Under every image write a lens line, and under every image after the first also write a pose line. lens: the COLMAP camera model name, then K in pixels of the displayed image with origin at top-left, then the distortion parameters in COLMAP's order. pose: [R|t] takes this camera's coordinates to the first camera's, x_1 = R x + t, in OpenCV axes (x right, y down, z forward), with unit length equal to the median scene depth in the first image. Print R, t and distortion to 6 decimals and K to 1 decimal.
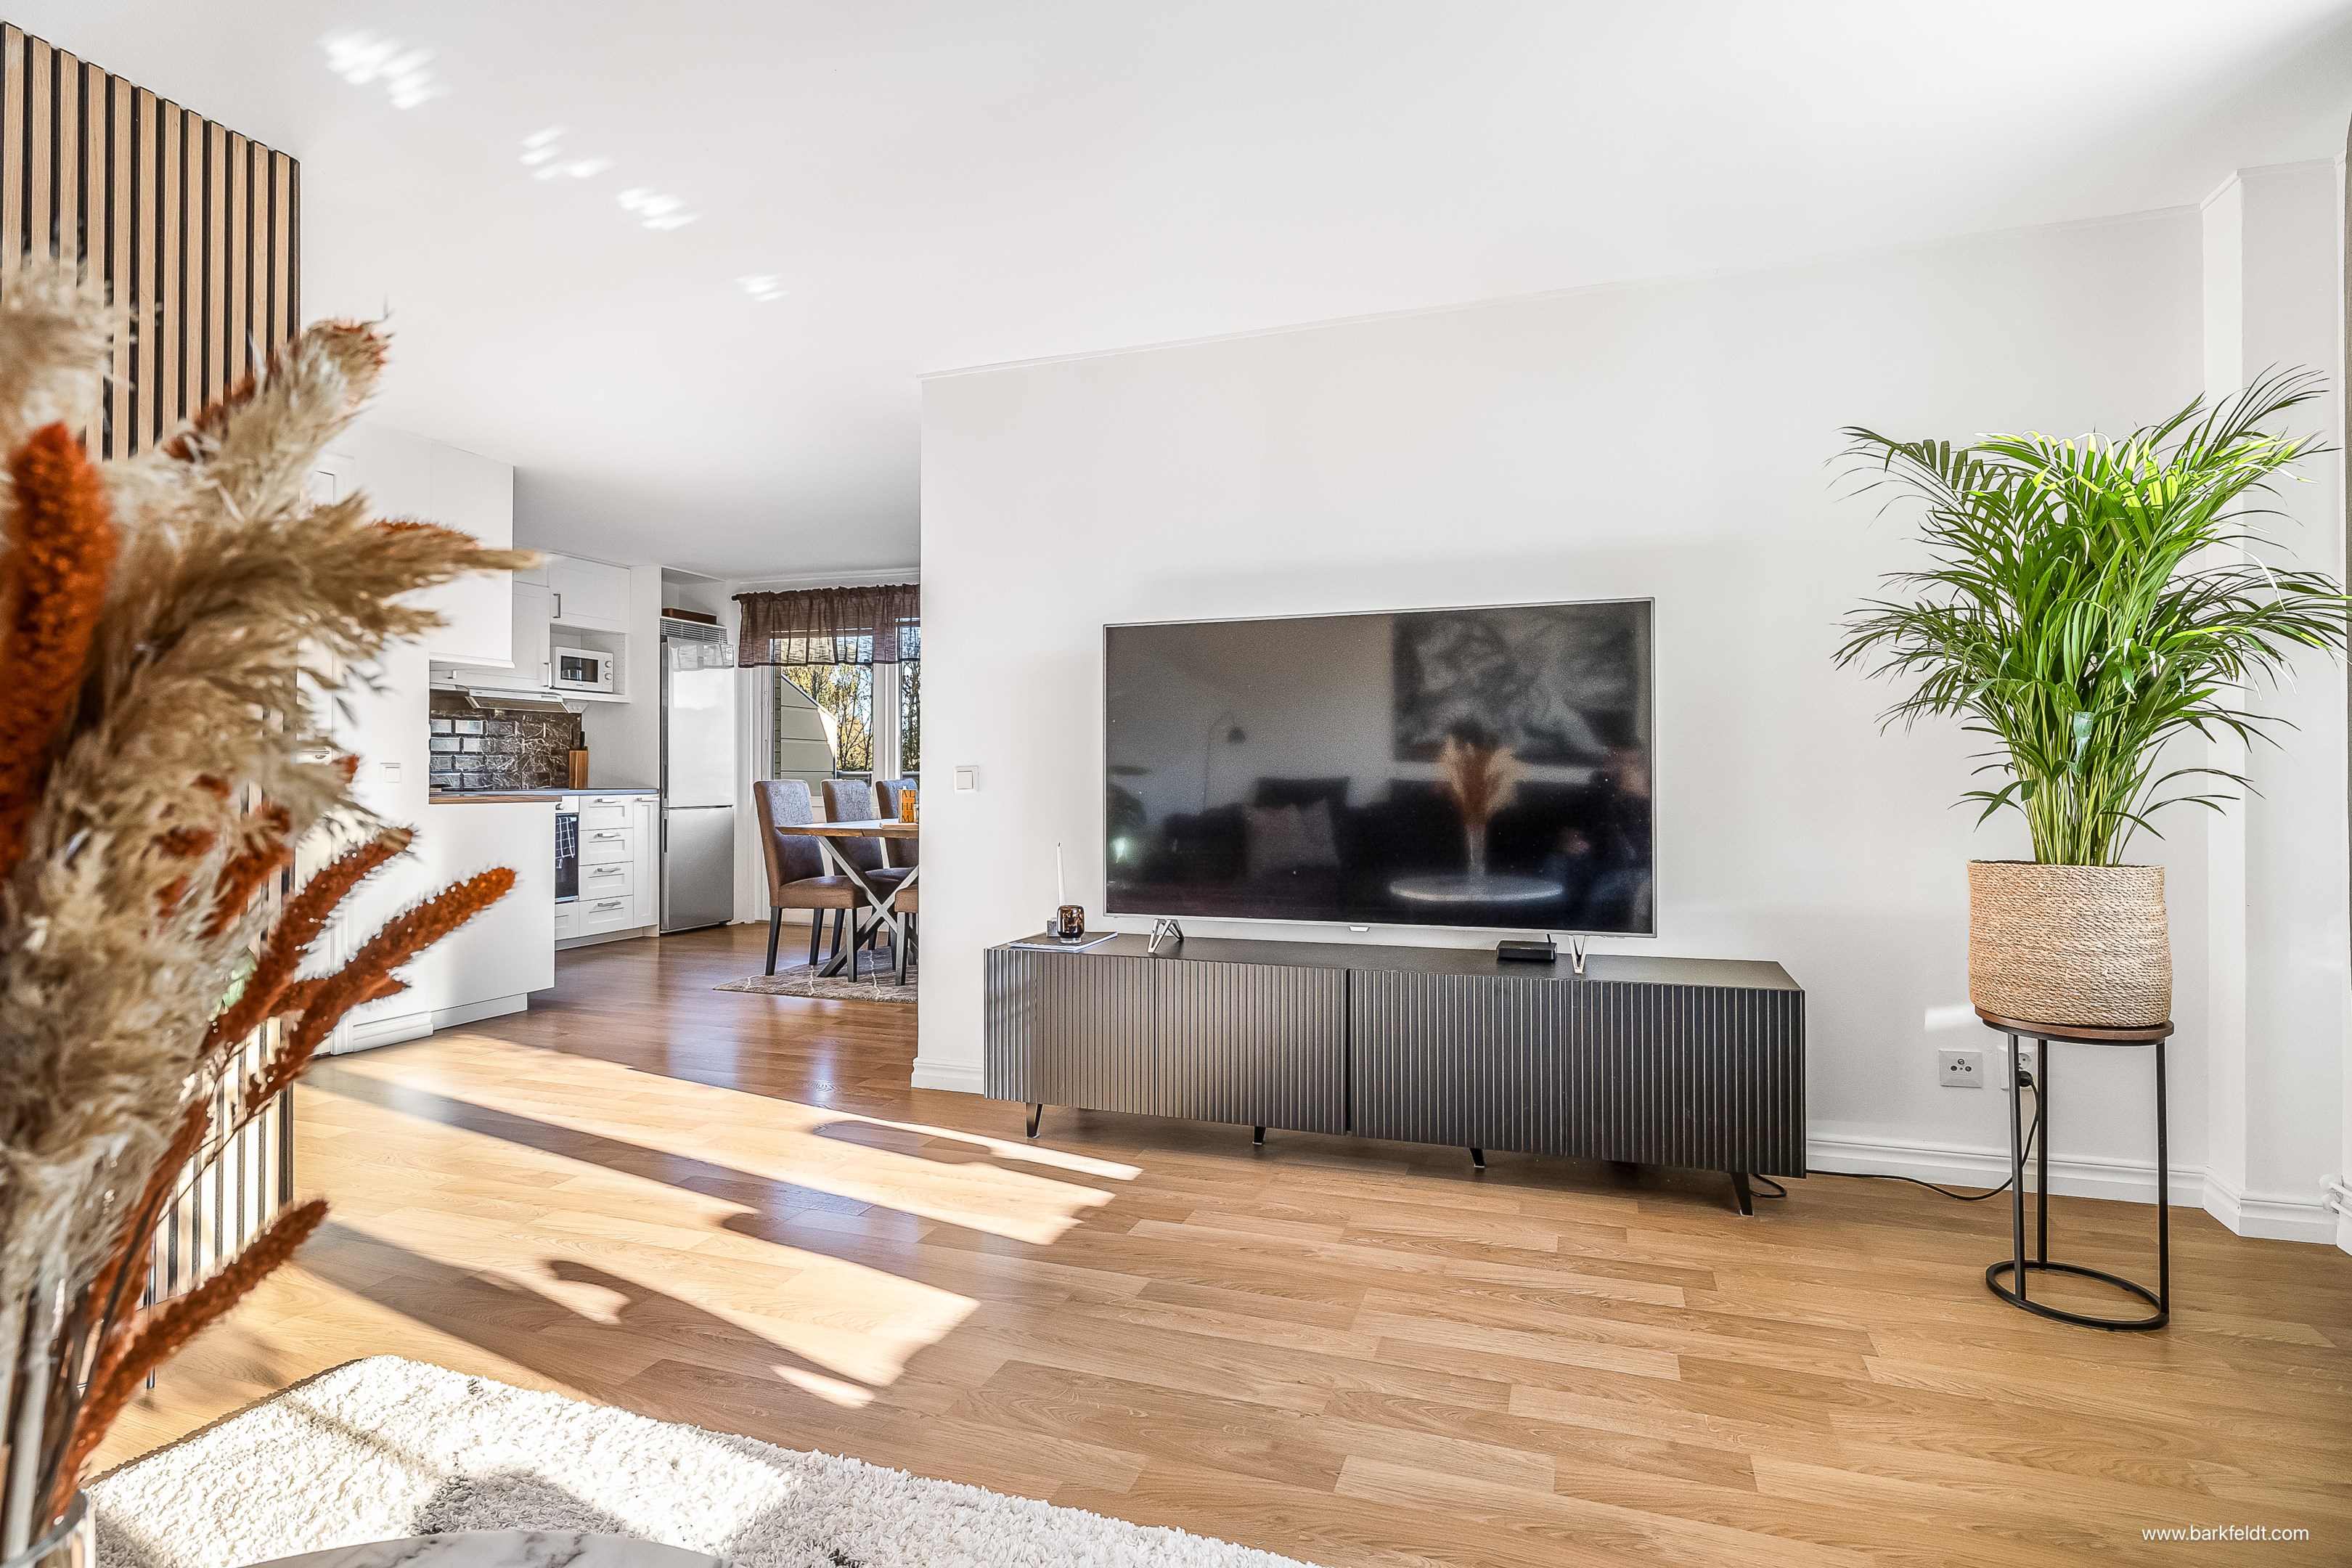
lens RADIAL K [[1210.2, 0, 1186.6], [0, 1210.2, 766.0], [0, 0, 1]] dist [-0.001064, 0.000222]
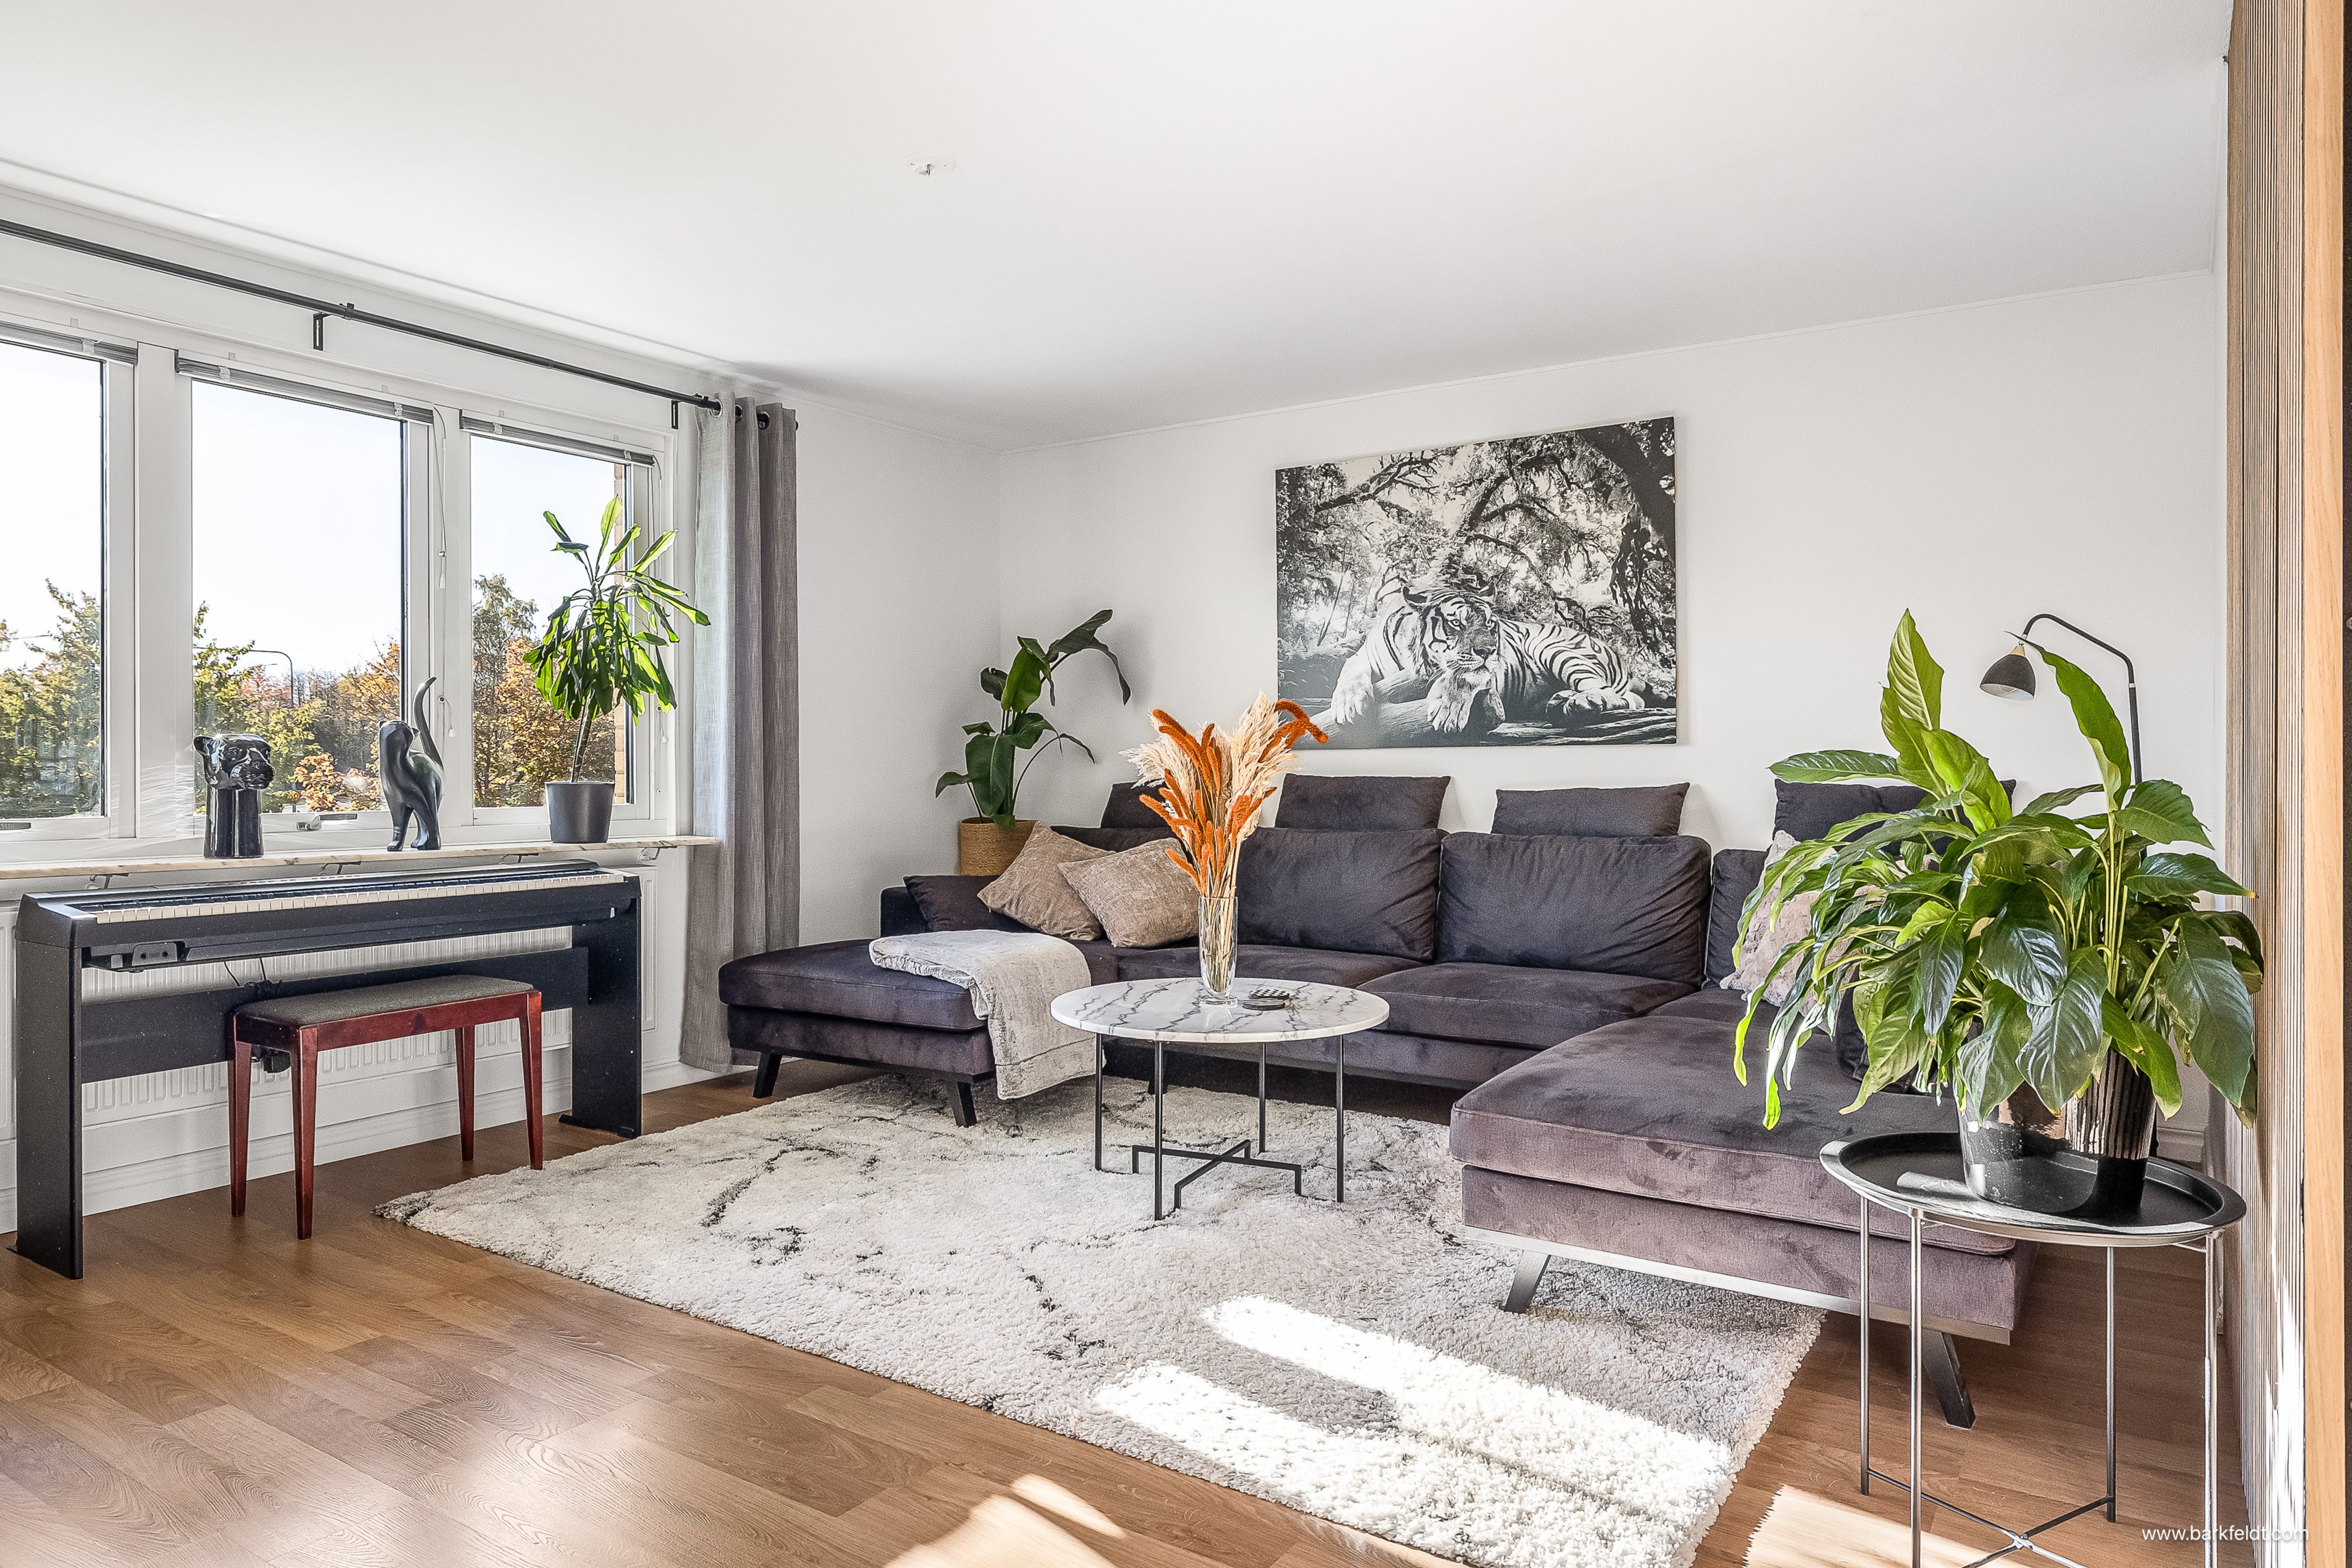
lens RADIAL K [[1471.9, 0, 1182.7], [0, 1471.9, 773.0], [0, 0, 1]] dist [0.000860, 0.003791]
pose [[-0.970725, -0.000550, 0.240194, -0.566731], [-0.001434, 0.999993, -0.003506, -0.000059], [-0.240191, -0.003748, -0.970718, 1.781294]]
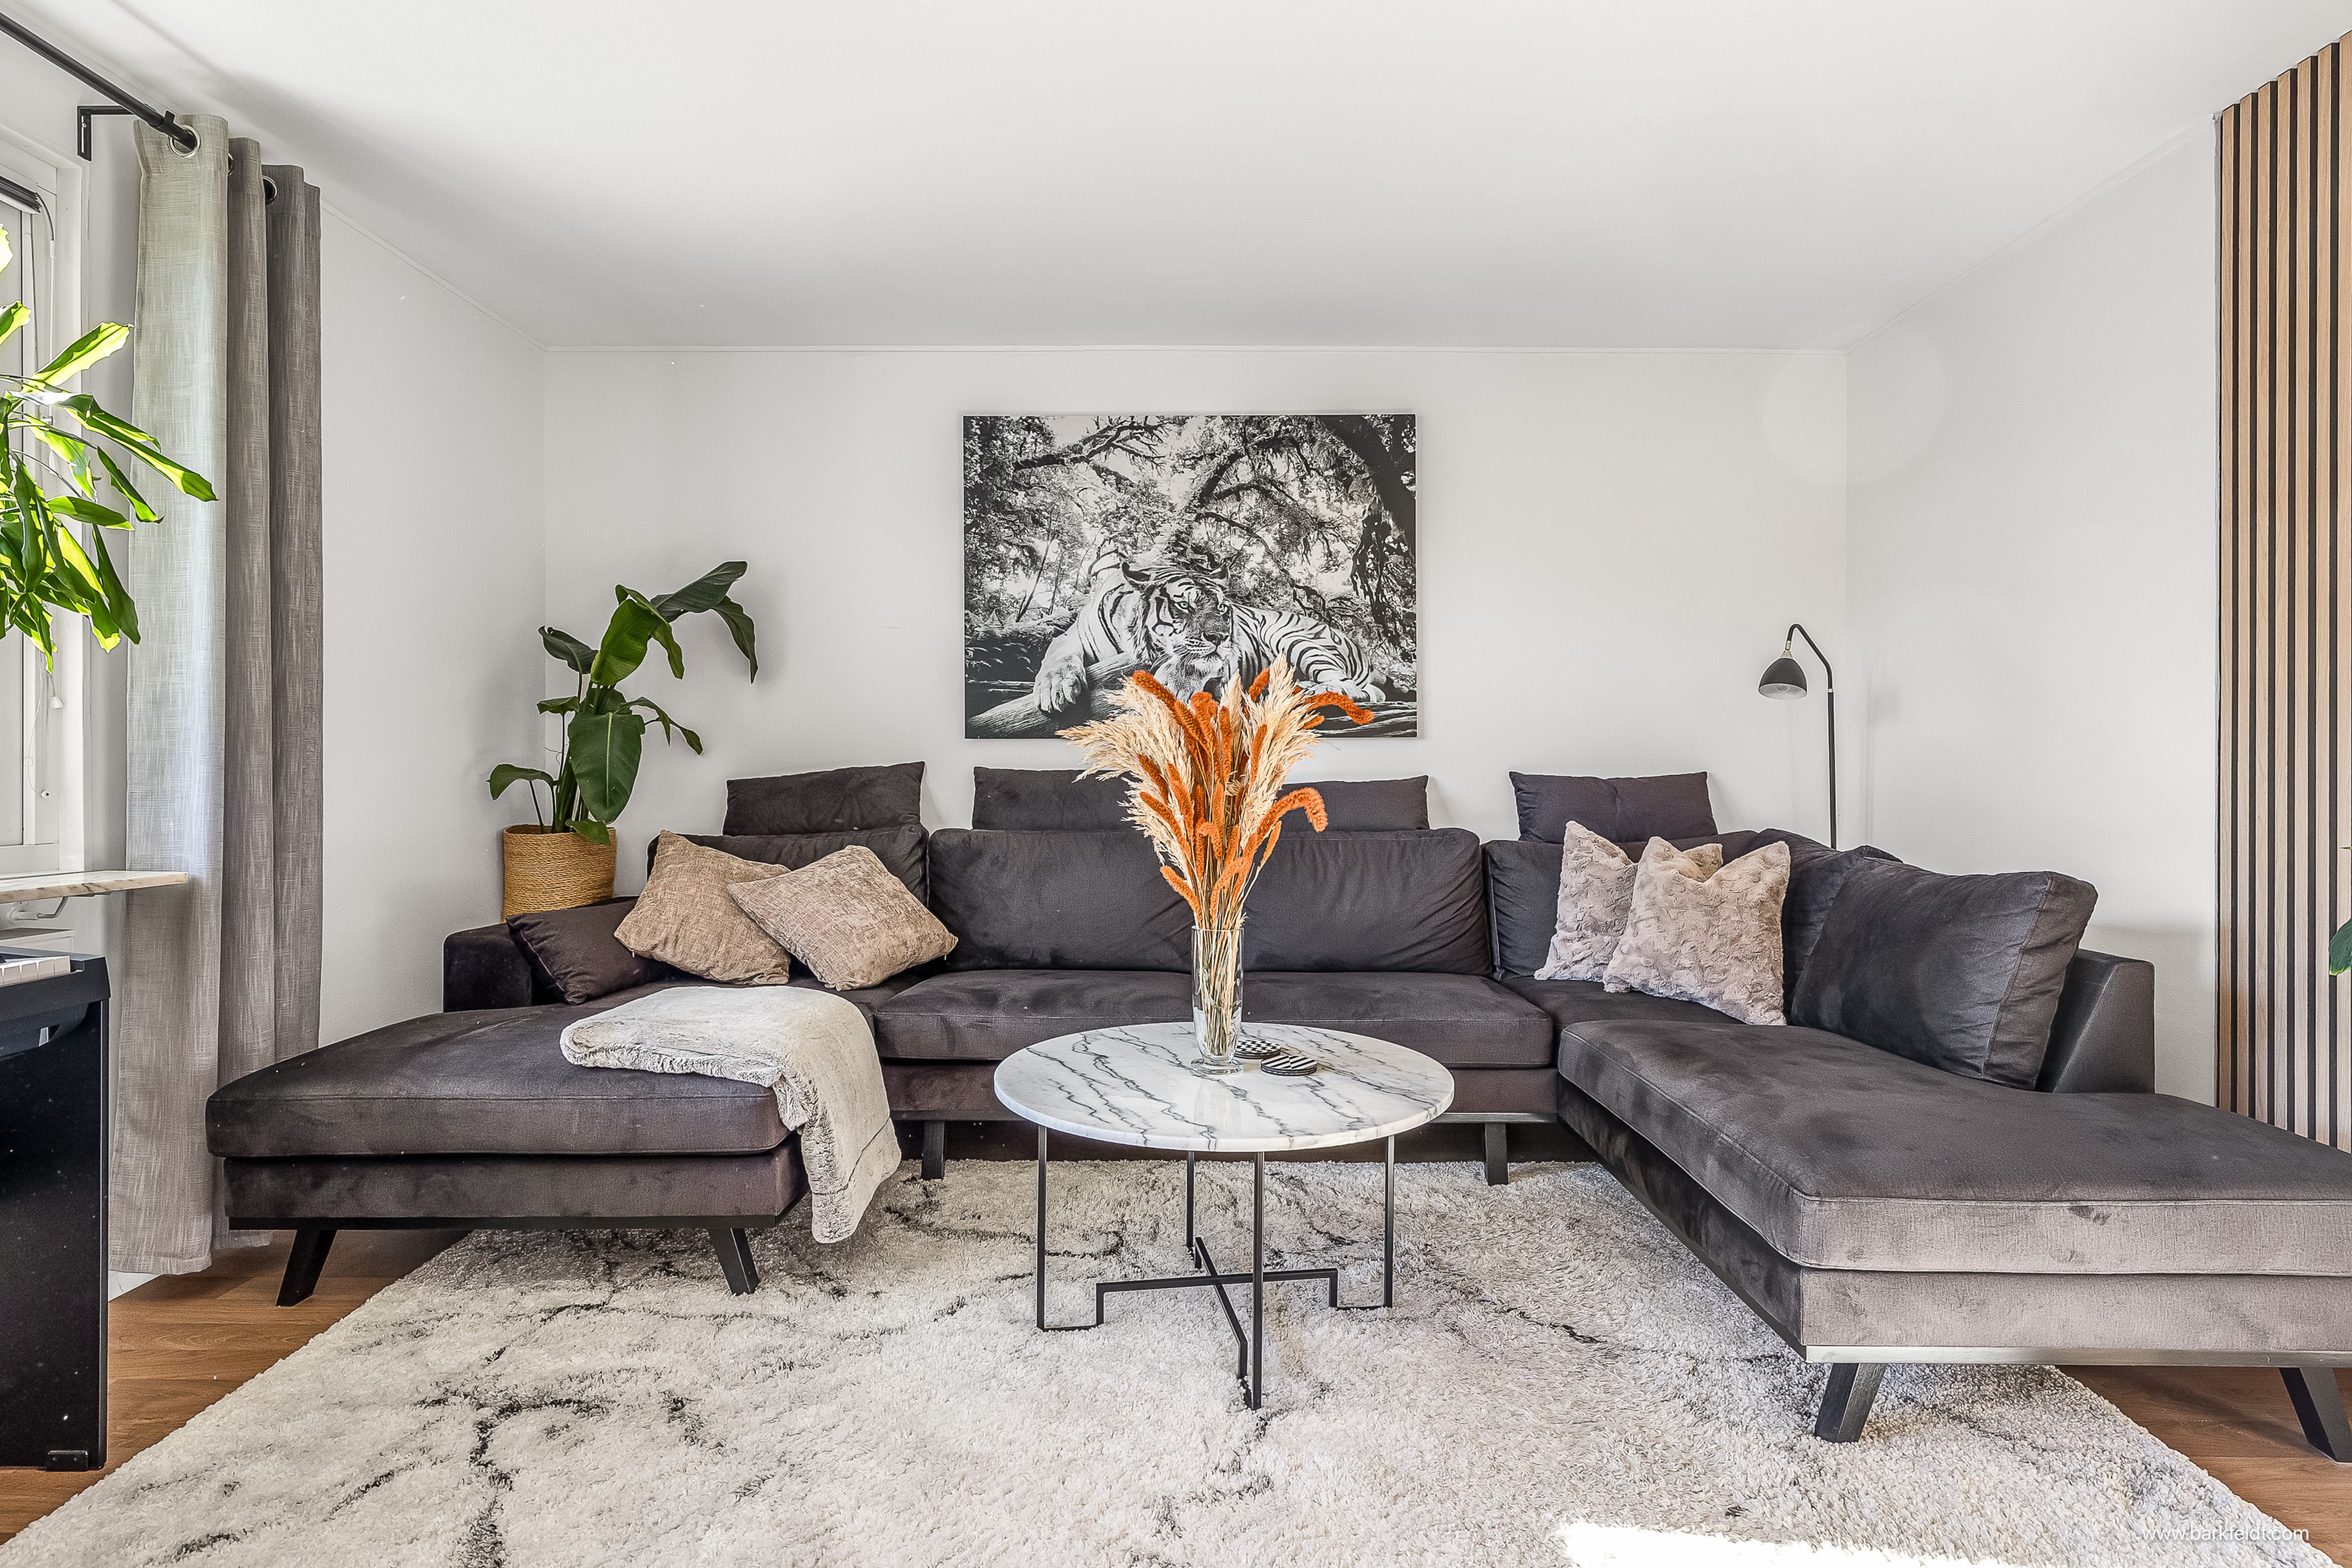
lens RADIAL K [[1210.2, 0, 1182.2], [0, 1210.2, 766.3], [0, 0, 1]] dist [-0.001064, 0.000222]
pose [[-0.943033, -0.001831, -0.332694, 0.134211], [0.001562, 0.999949, -0.009931, 0.008989], [0.332695, -0.009885, -0.942983, 1.131329]]
